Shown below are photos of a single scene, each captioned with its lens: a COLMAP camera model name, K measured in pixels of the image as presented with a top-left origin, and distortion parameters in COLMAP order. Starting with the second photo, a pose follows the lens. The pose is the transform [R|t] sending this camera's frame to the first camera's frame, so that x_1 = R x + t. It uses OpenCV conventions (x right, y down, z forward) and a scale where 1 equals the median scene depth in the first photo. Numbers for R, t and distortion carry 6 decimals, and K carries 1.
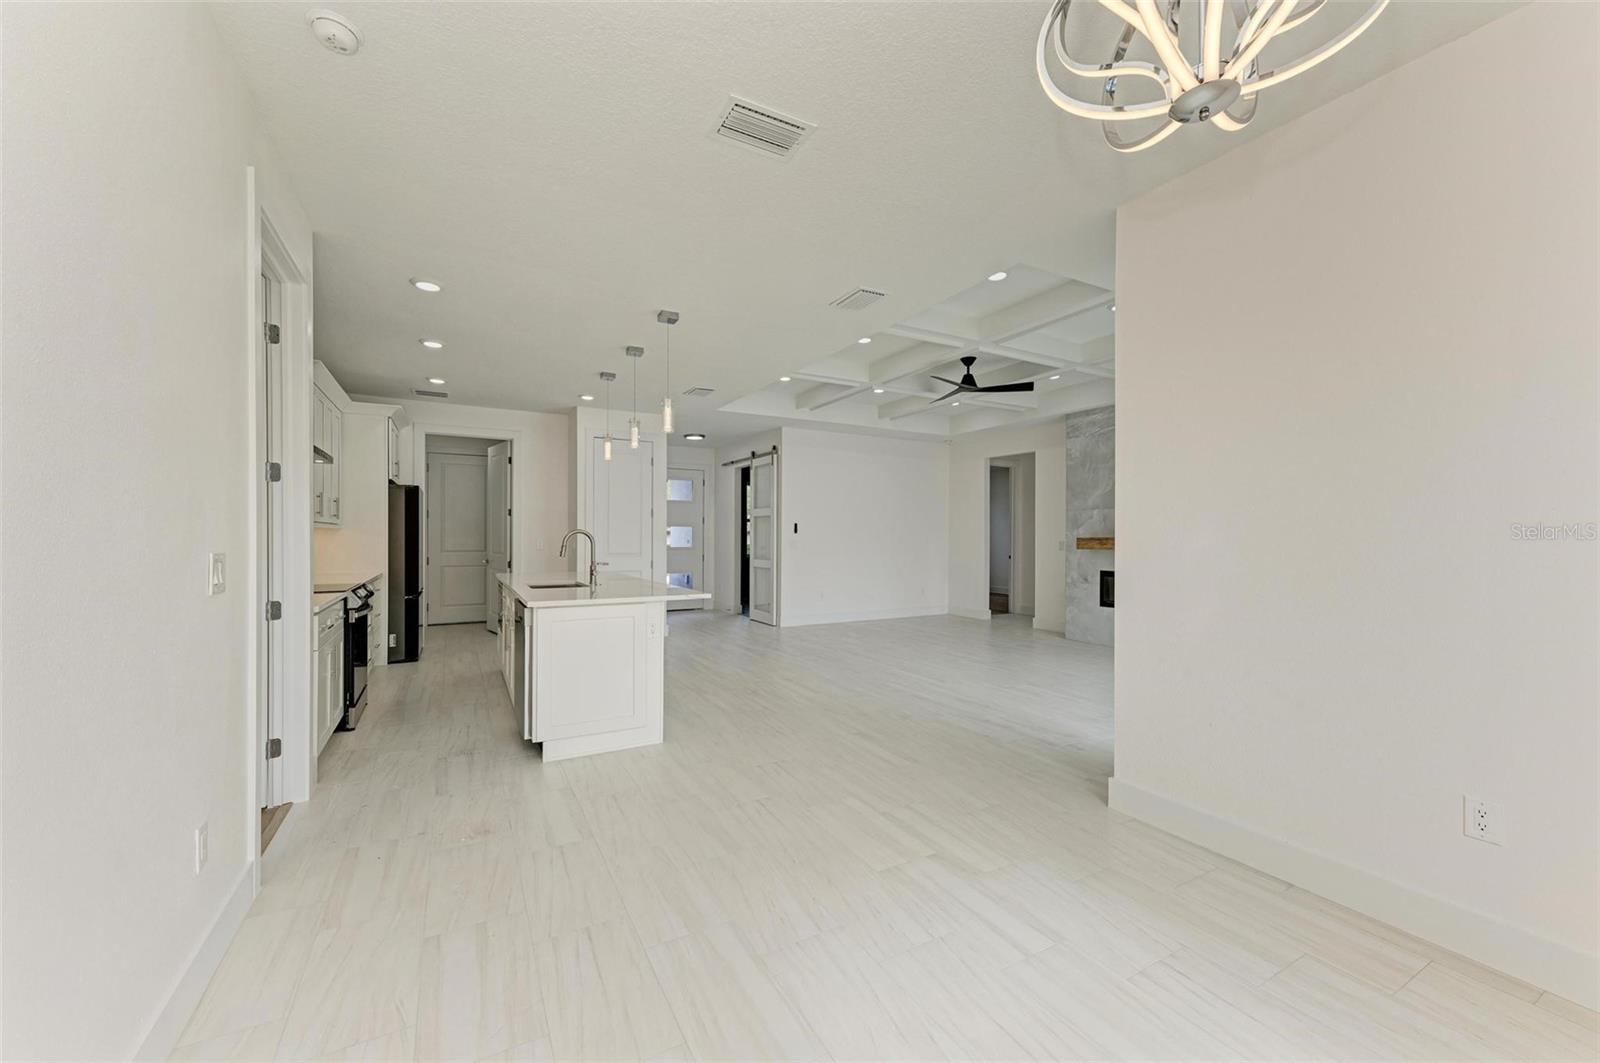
lens RADIAL K [[617.0, 0, 798.0], [0, 617.0, 534.0], [0, 0, 1]] dist [0.018319, -0.005221]
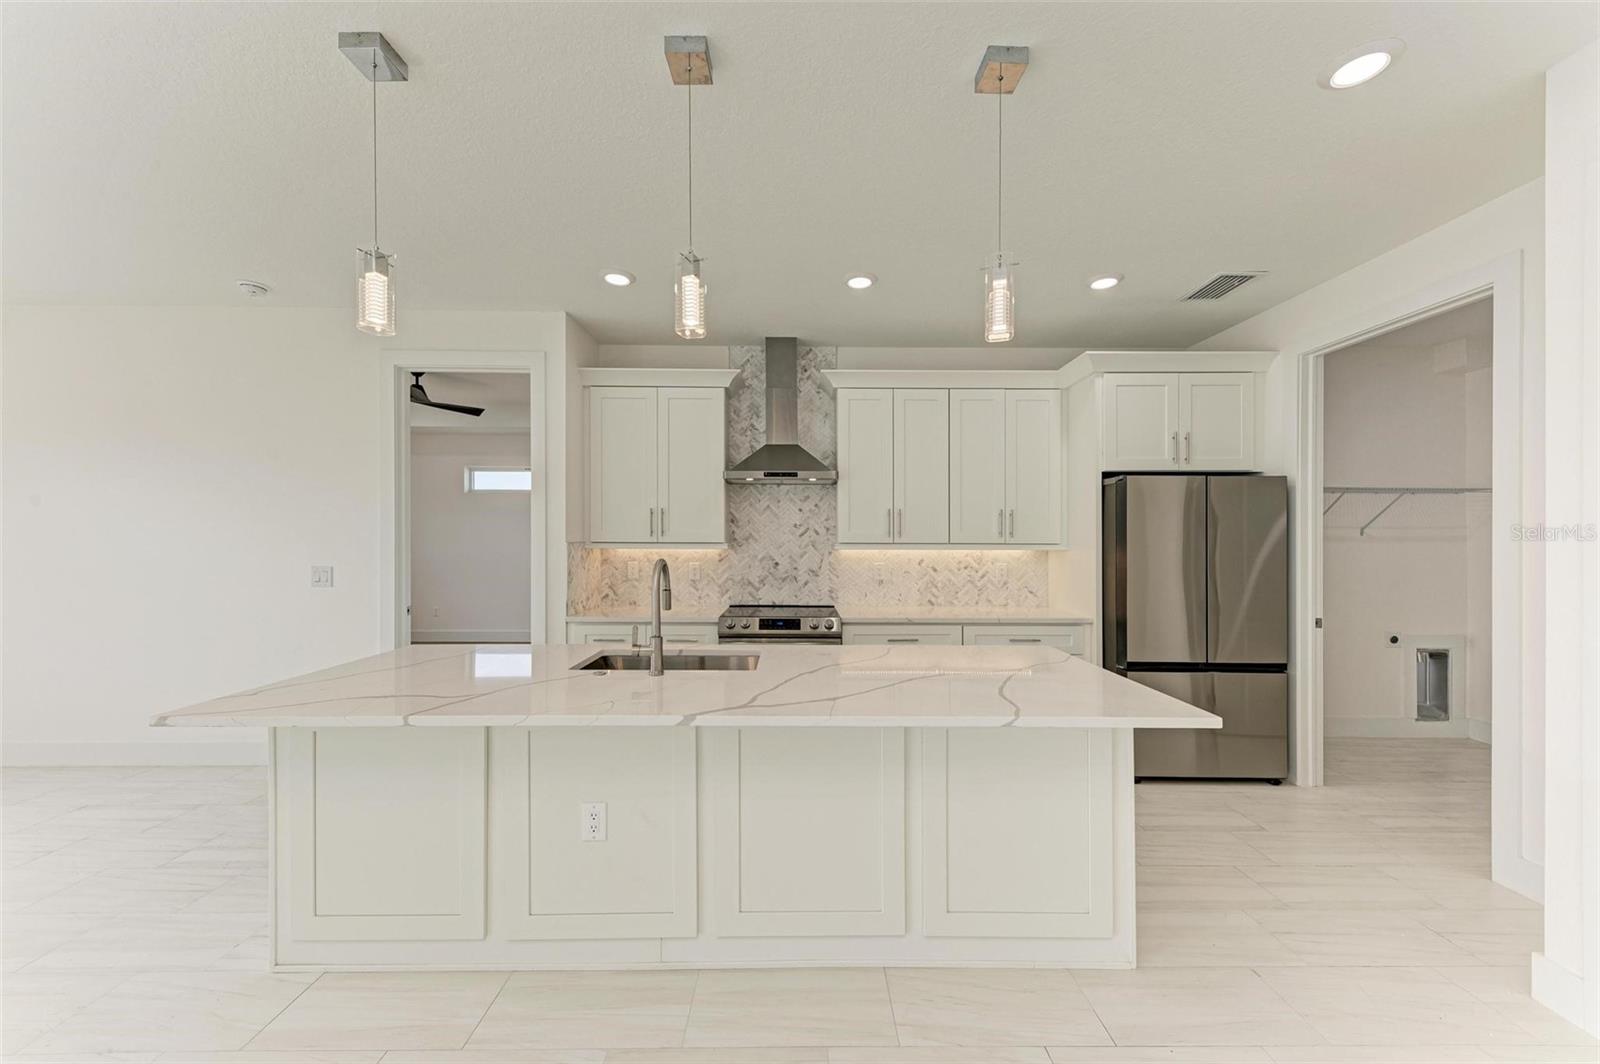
lens RADIAL K [[573.5, 0, 800.5], [0, 573.5, 542.0], [0, 0, 1]] dist [0.010974, -0.001878]
pose [[-0.480563, -0.002450, -0.876957, -0.002193], [-0.001155, 0.999997, -0.002161, -0.011402], [0.876959, -0.000026, -0.480565, 0.805325]]
